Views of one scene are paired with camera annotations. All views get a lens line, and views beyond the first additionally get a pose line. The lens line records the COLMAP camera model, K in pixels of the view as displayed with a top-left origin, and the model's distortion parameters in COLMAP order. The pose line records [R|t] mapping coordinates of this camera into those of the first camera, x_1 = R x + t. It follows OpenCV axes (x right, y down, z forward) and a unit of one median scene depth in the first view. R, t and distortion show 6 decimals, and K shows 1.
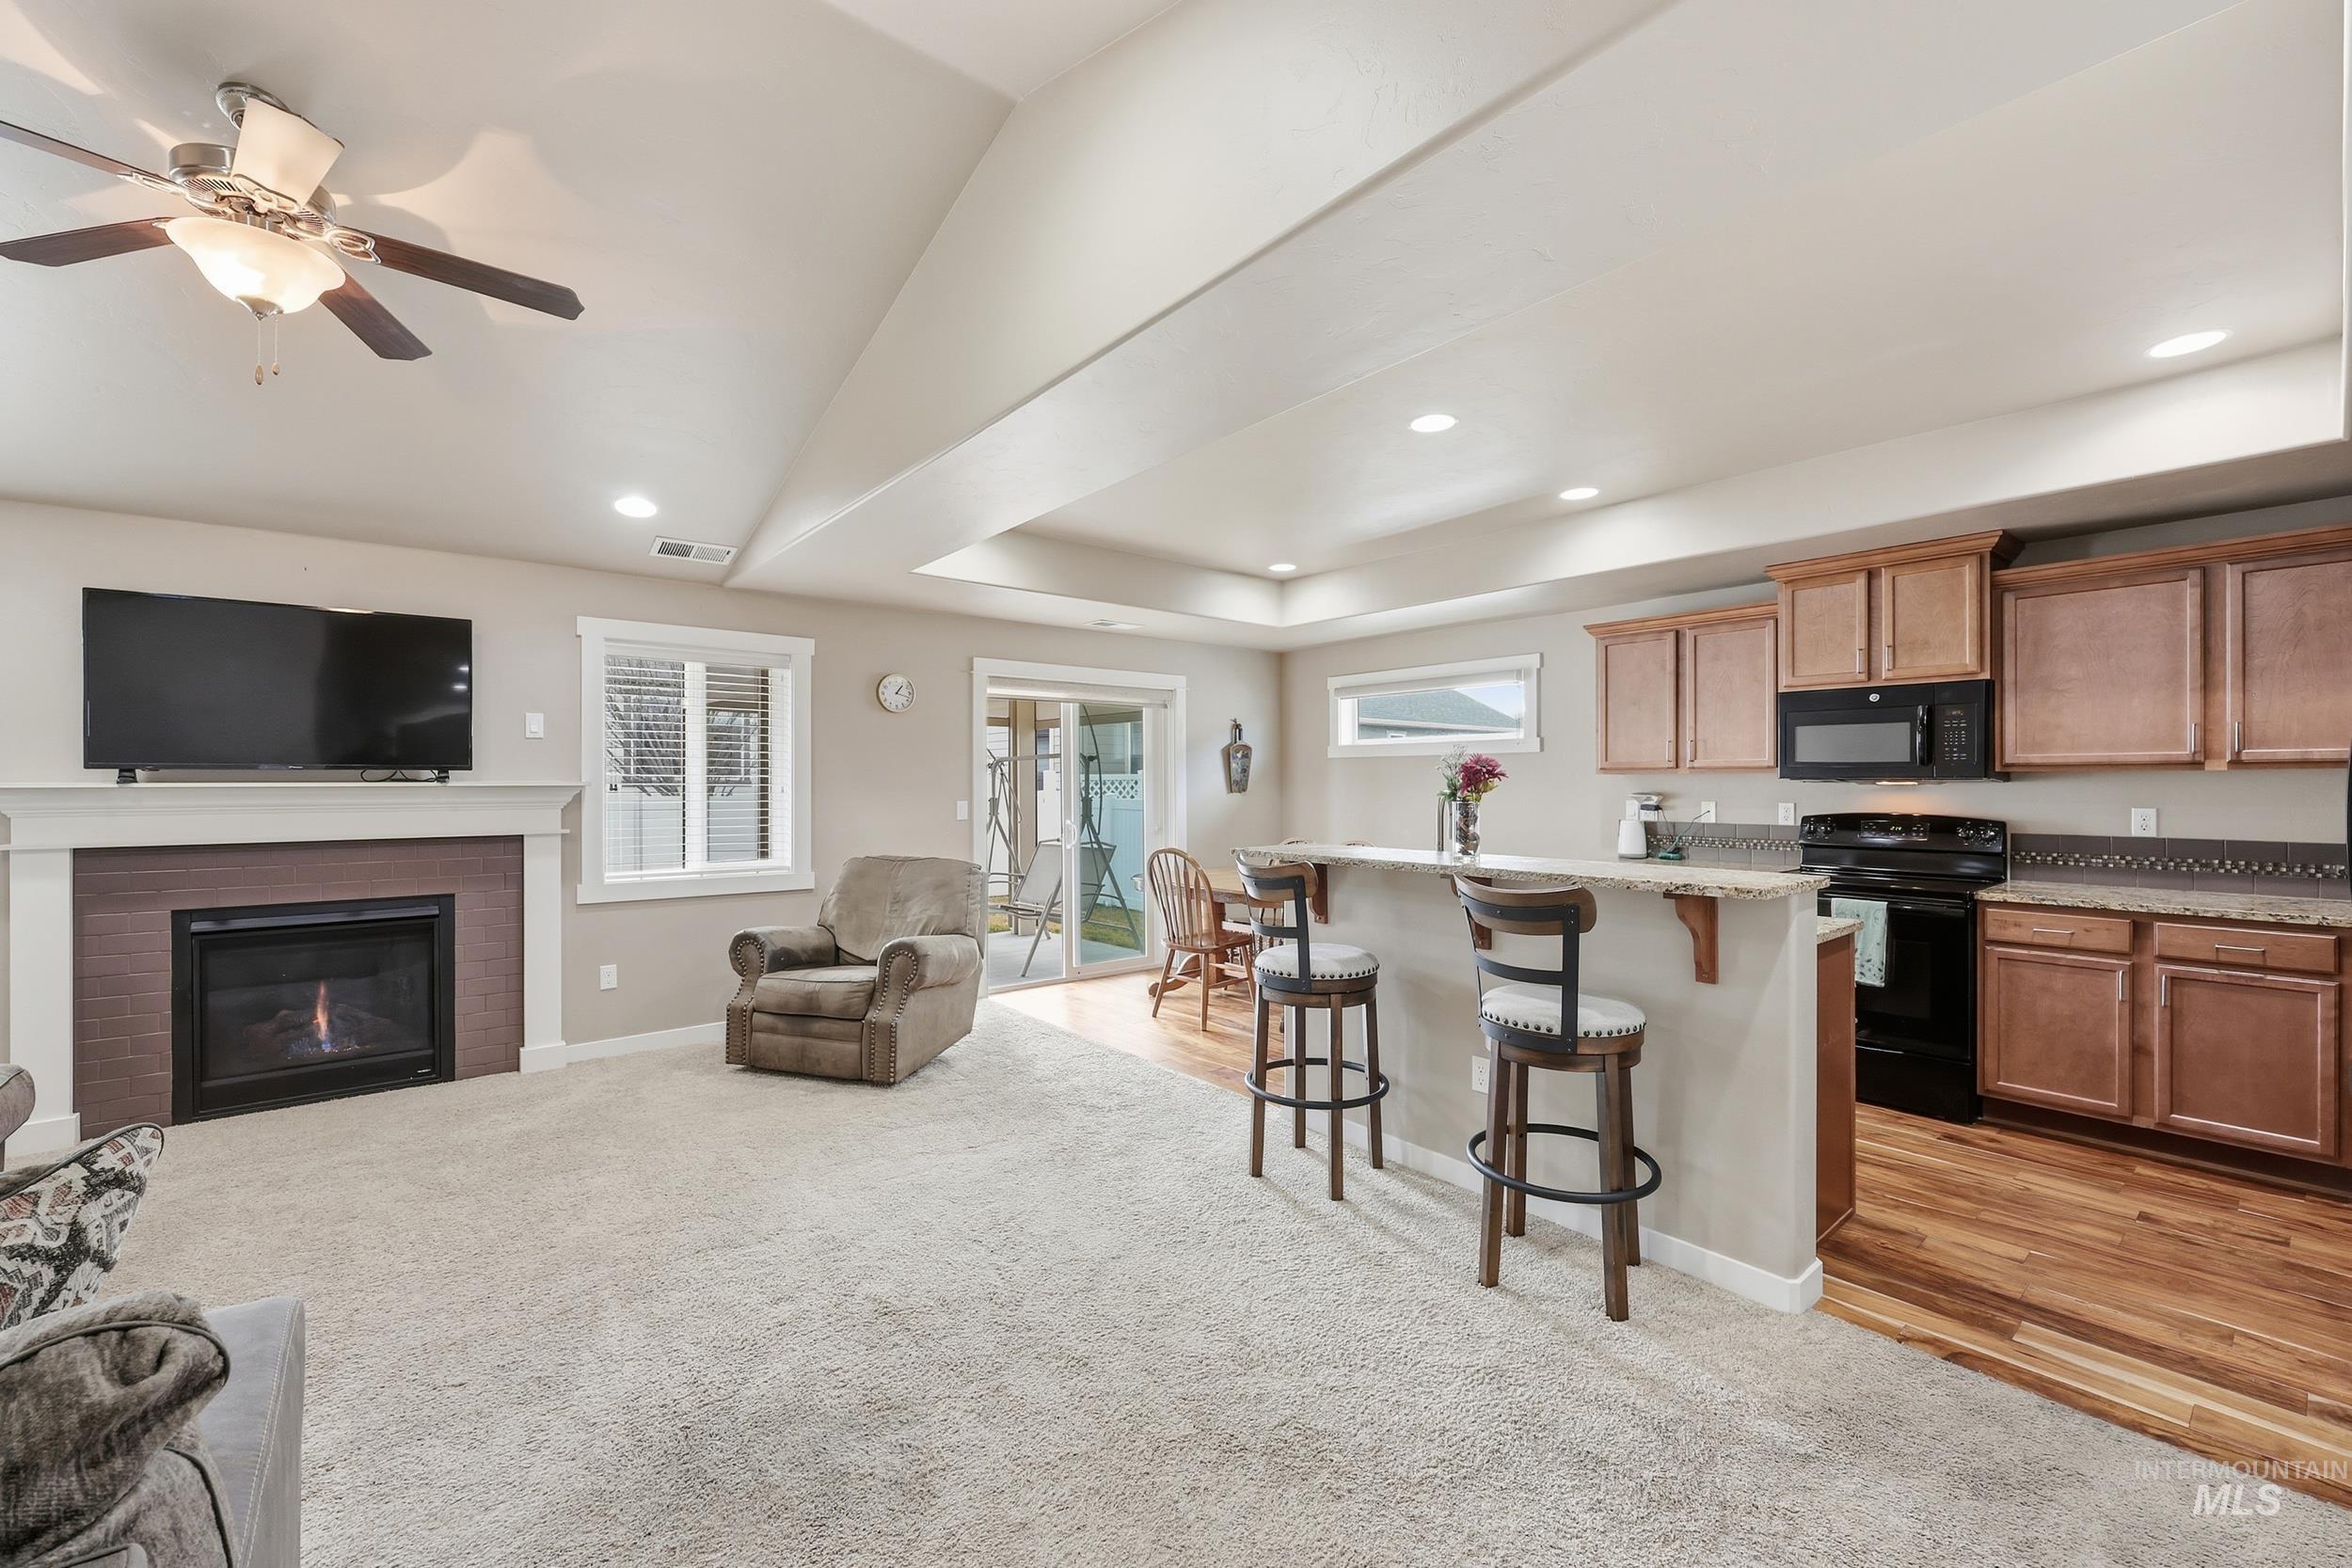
lens RADIAL K [[930.4, 0, 1185.1], [0, 930.4, 785.1], [0, 0, 1]] dist [-0.000096, -0.000047]
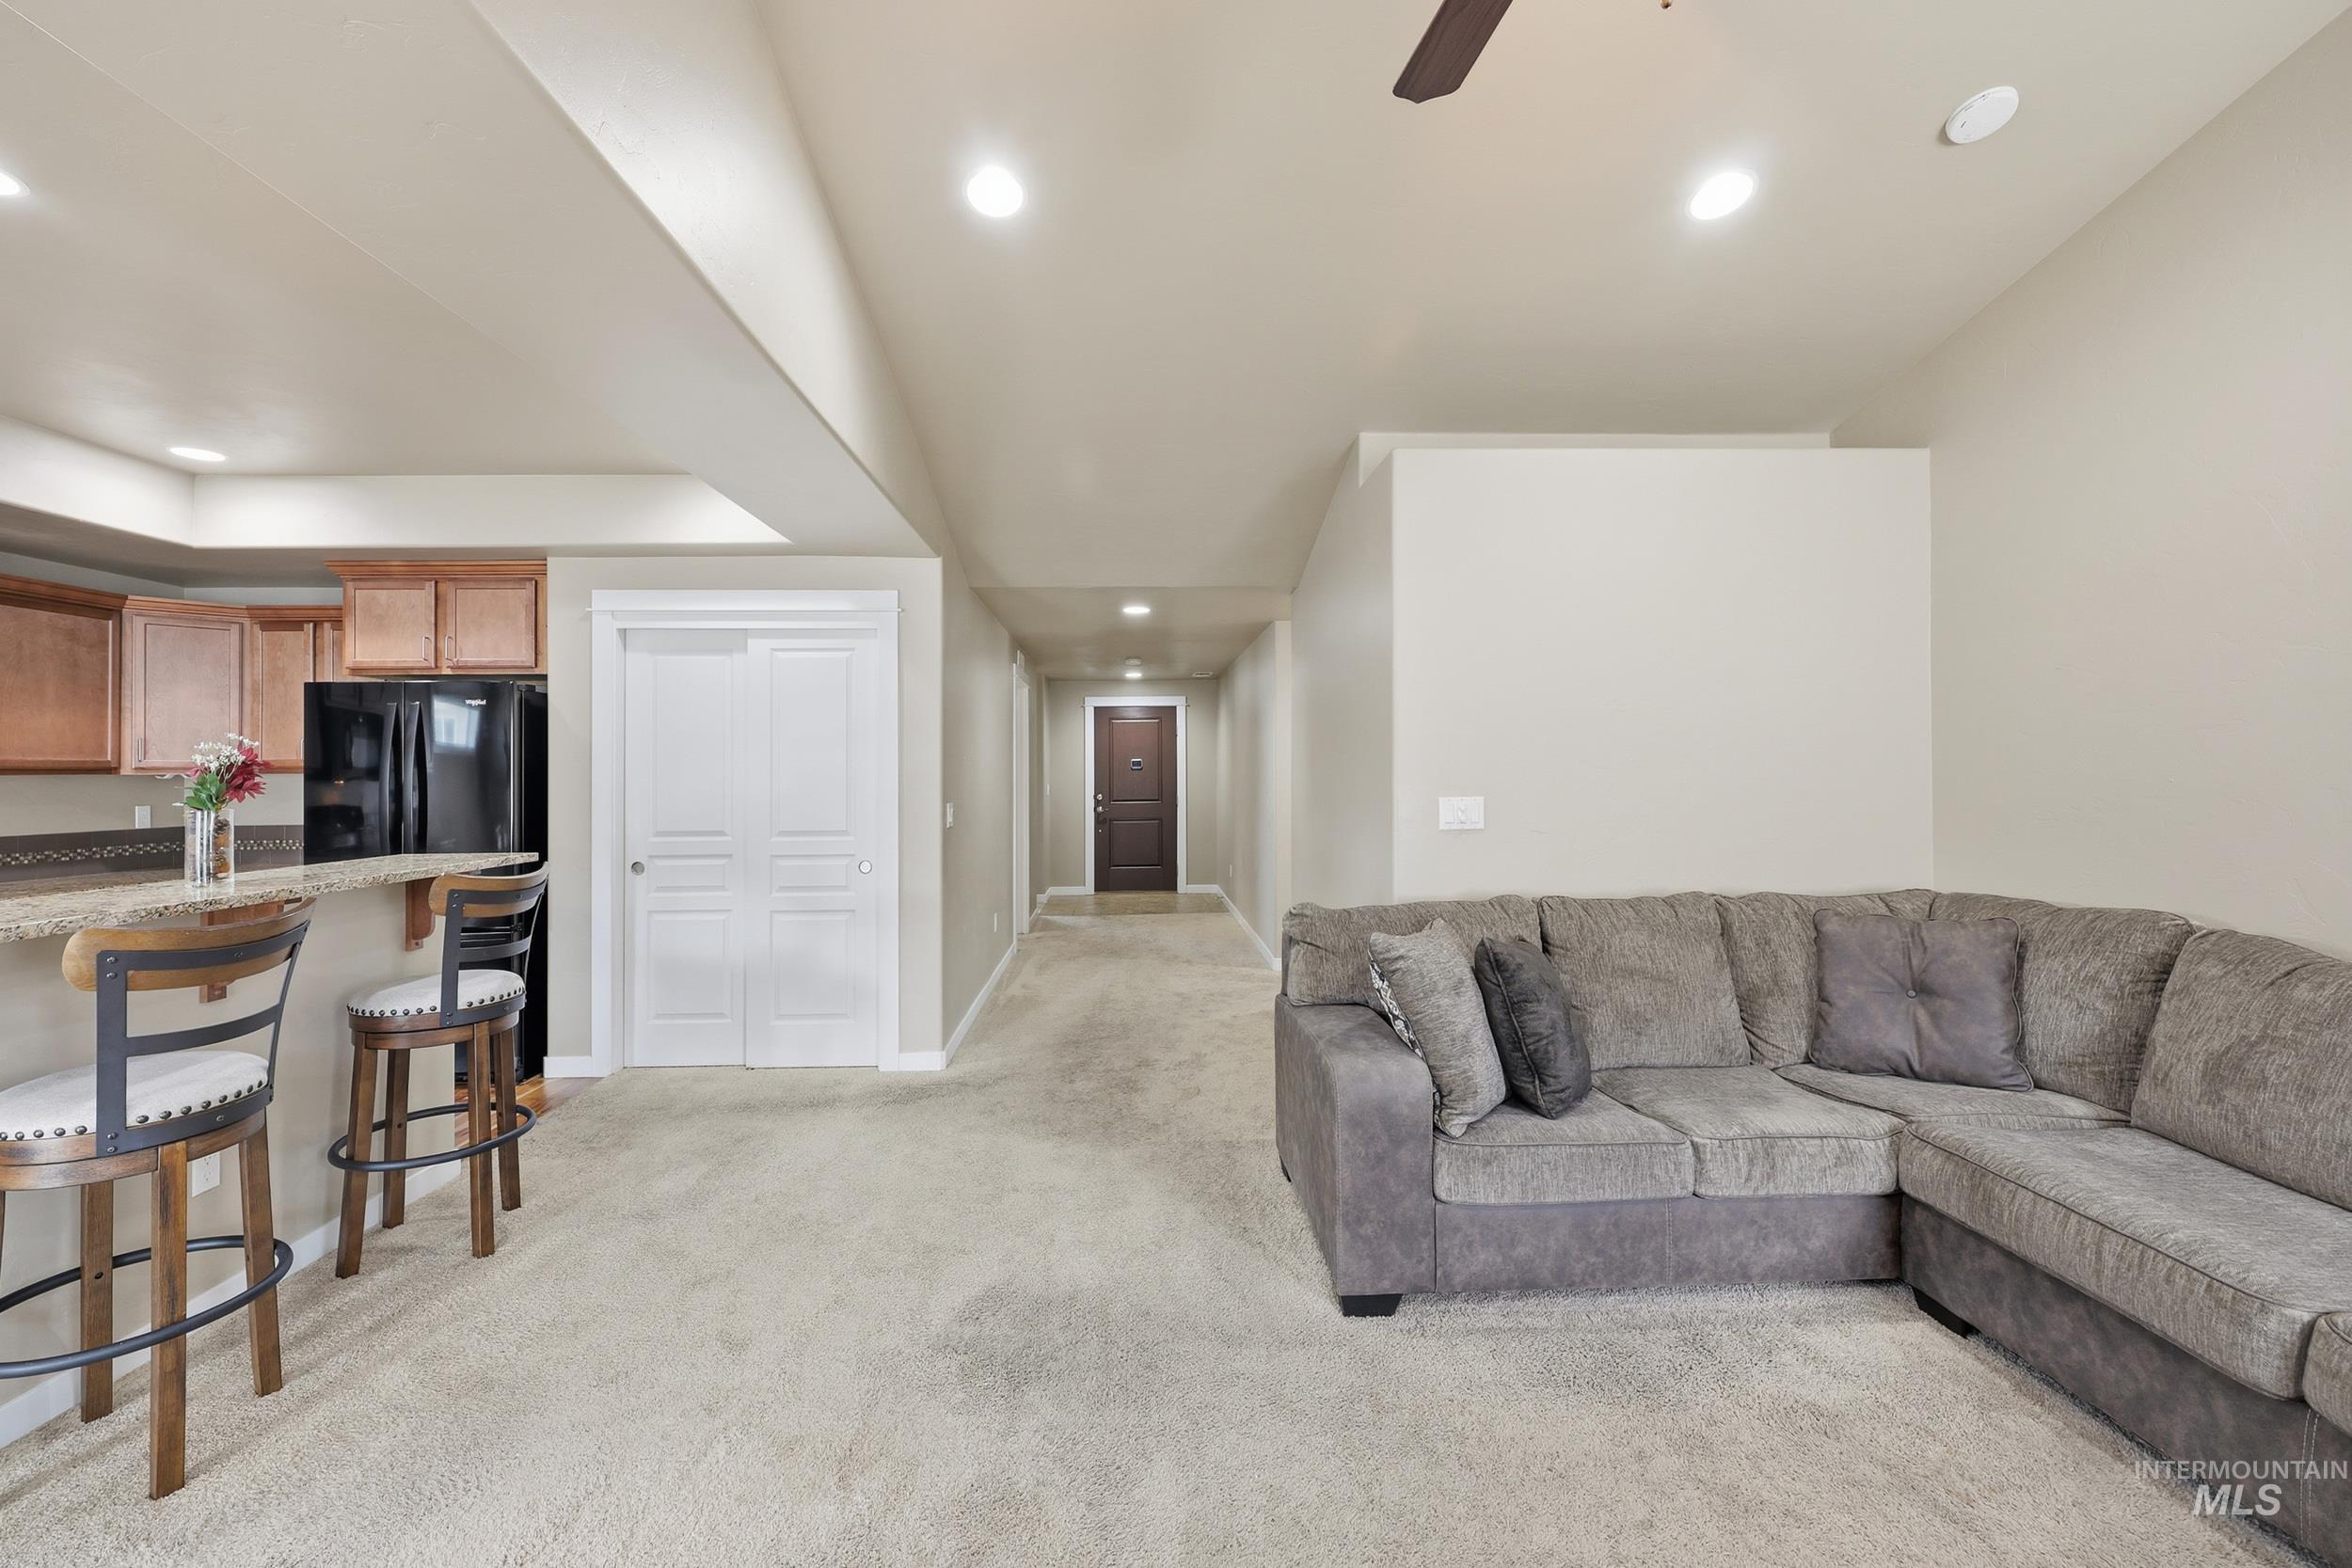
lens RADIAL K [[968.4, 0, 1166.9], [0, 968.4, 763.5], [0, 0, 1]] dist [-0.000500, -0.000233]
pose [[-0.788773, 0.016508, 0.614463, -0.582520], [0.014072, 0.999862, -0.008799, -0.000519], [-0.614524, 0.001706, -0.788896, 0.852854]]
